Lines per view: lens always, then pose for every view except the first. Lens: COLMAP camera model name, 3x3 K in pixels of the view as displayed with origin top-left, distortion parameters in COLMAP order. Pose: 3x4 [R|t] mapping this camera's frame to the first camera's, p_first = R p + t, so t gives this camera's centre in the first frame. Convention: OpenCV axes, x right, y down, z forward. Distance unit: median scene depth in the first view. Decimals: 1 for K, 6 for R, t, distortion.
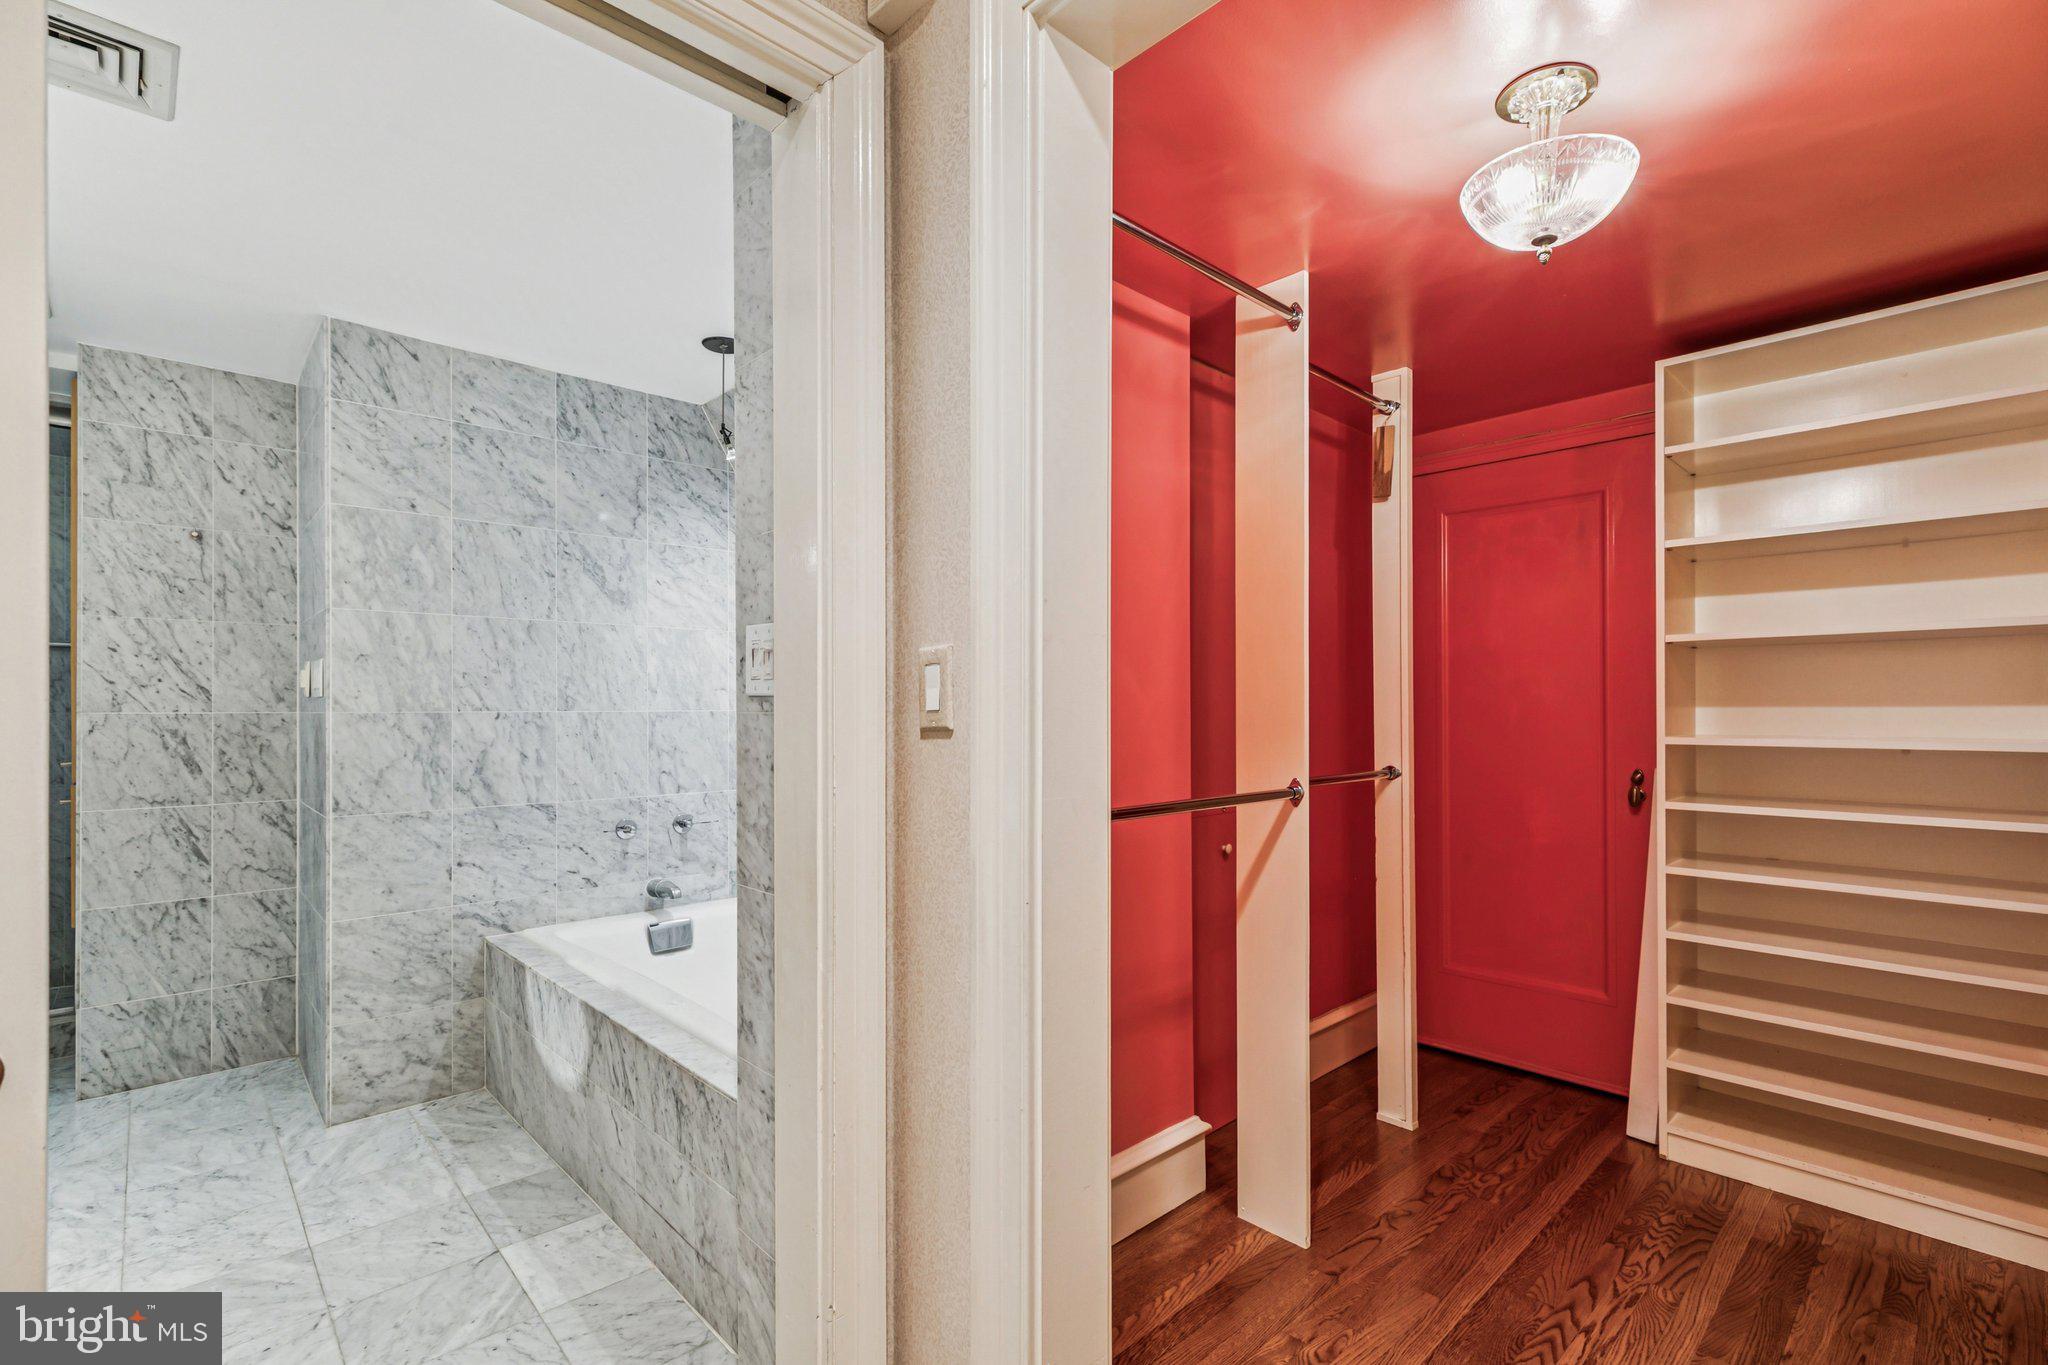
lens RADIAL K [[923.9, 0, 1023.2], [0, 923.9, 700.7], [0, 0, 1]] dist [0.003441, -0.000002]
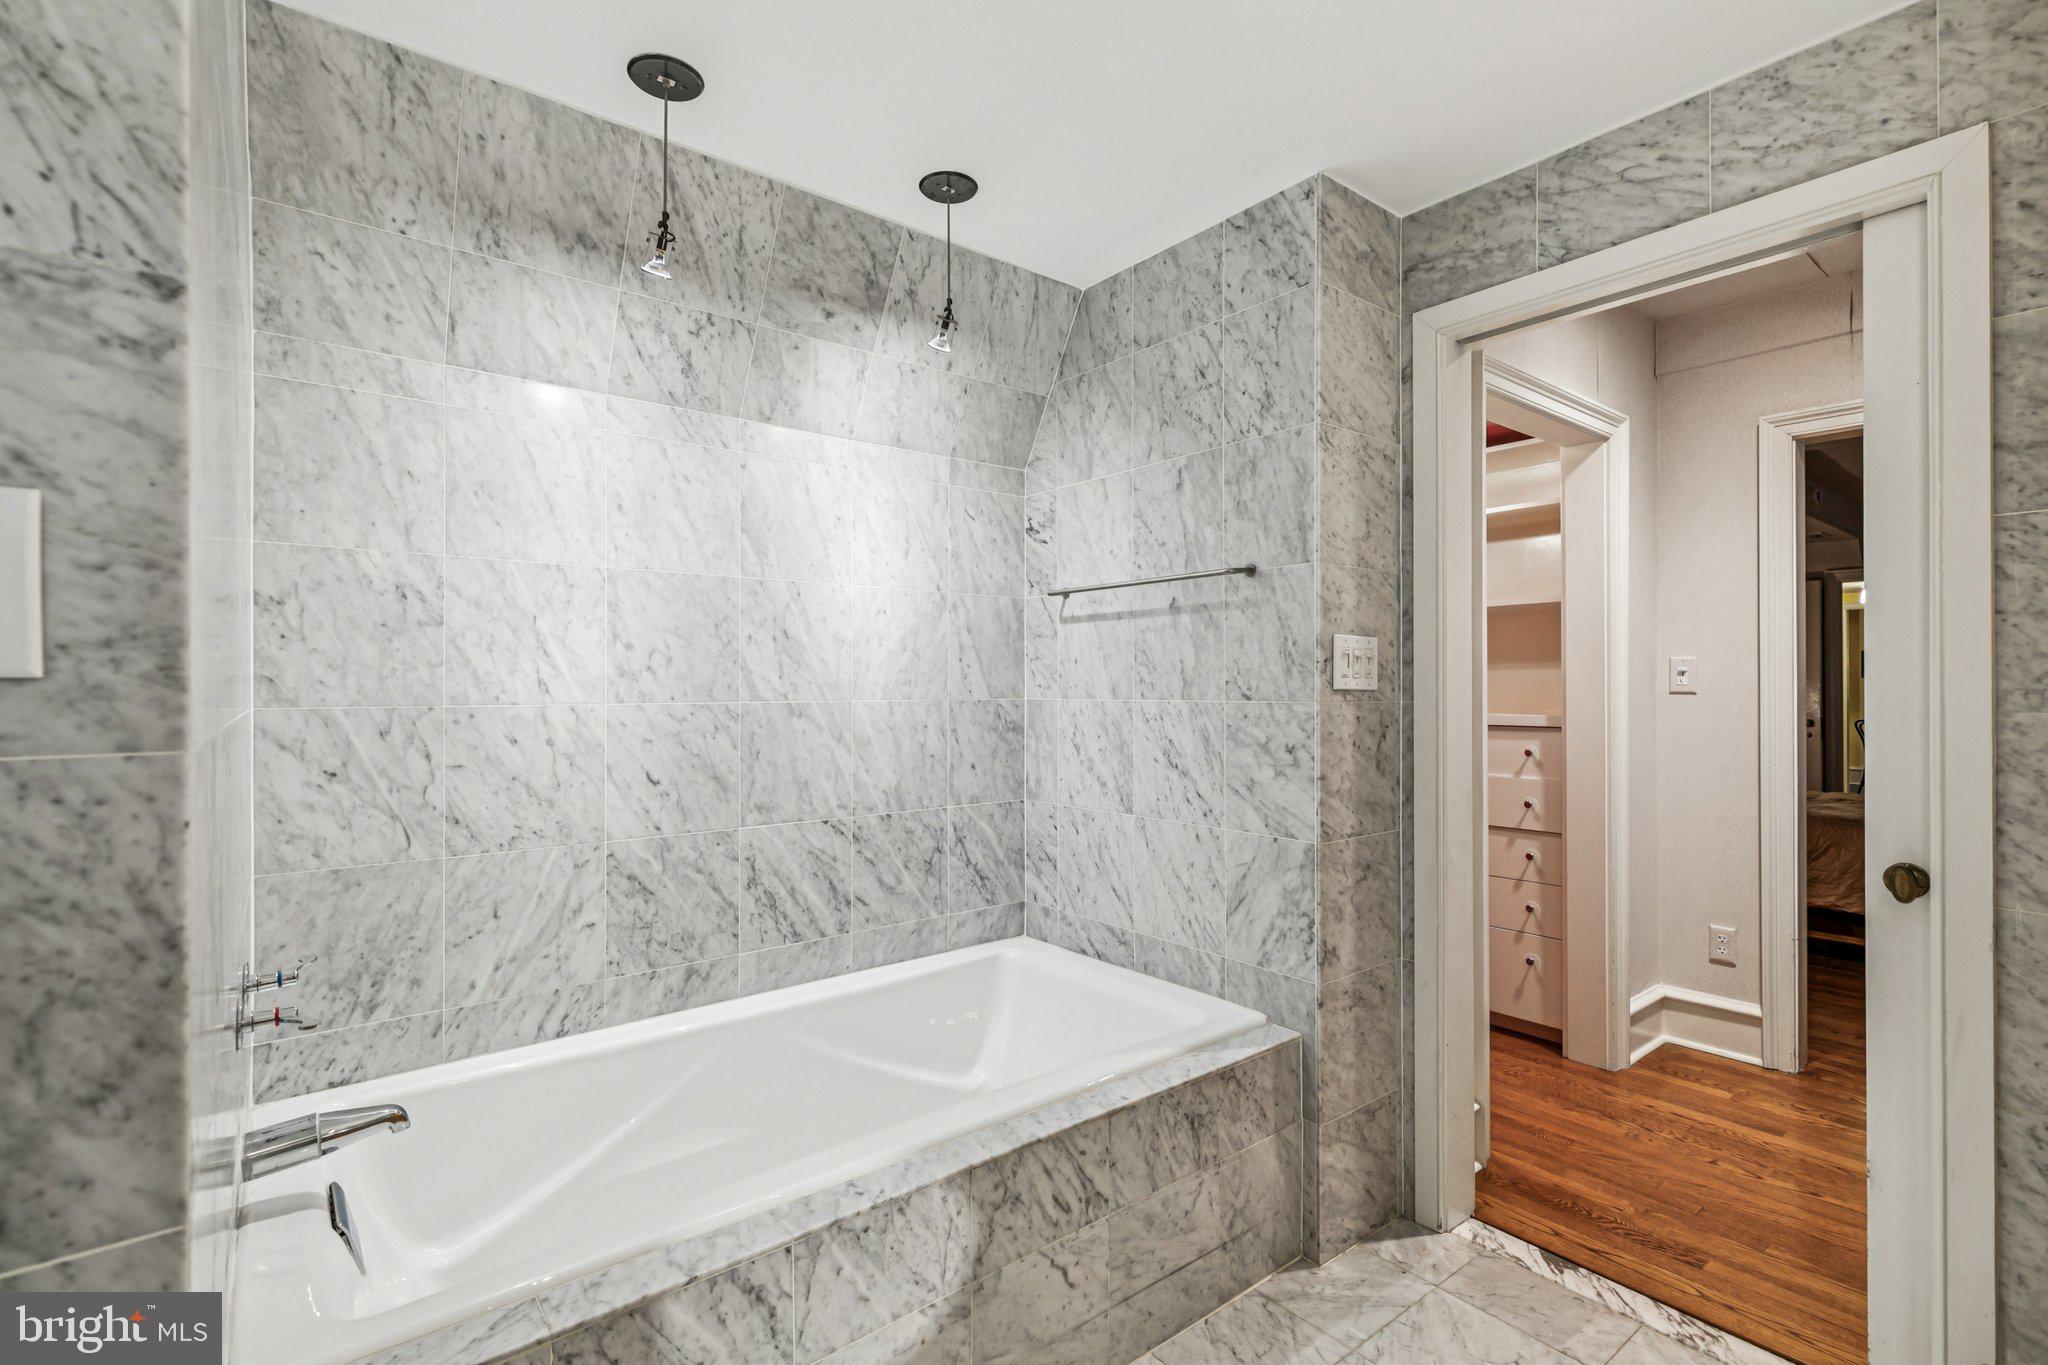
lens RADIAL K [[923.9, 0, 1034.0], [0, 923.9, 675.9], [0, 0, 1]] dist [0.003441, -0.000002]
pose [[0.089048, 0.010377, 0.995973, -0.849809], [-0.006747, 0.999929, -0.009815, -0.004818], [-0.996004, -0.005846, 0.089112, 0.691651]]
